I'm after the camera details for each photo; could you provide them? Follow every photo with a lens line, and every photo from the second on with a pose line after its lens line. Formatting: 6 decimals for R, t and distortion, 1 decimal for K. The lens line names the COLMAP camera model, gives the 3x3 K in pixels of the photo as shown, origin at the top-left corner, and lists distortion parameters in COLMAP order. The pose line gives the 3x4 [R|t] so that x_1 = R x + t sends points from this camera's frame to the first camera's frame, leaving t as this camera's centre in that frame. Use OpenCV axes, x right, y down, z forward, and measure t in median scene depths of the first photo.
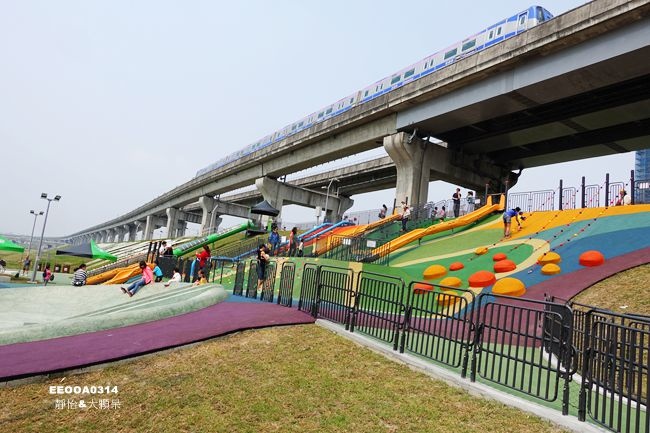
lens RADIAL K [[439.7, 0, 325.5], [0, 439.7, 218.1], [0, 0, 1]] dist [0.000519, -0.000013]
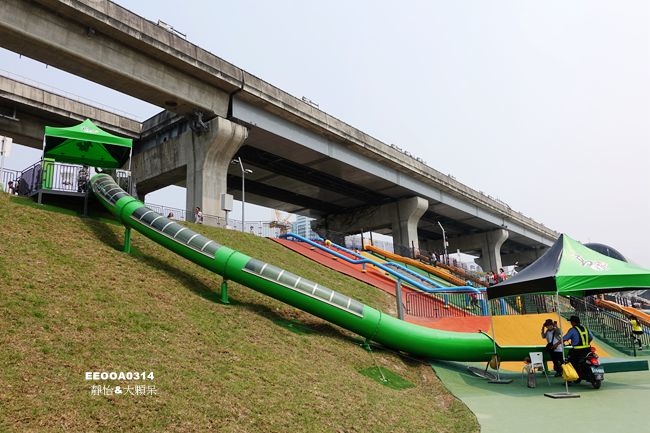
lens RADIAL K [[503.5, 0, 325.5], [0, 503.5, 216.2], [0, 0, 1]] dist [-0.000922, -0.000418]
pose [[-0.313652, 0.104385, 0.943783, -0.813610], [-0.154585, 0.975065, -0.159219, 0.097042], [-0.936870, -0.195834, -0.289695, 1.220140]]
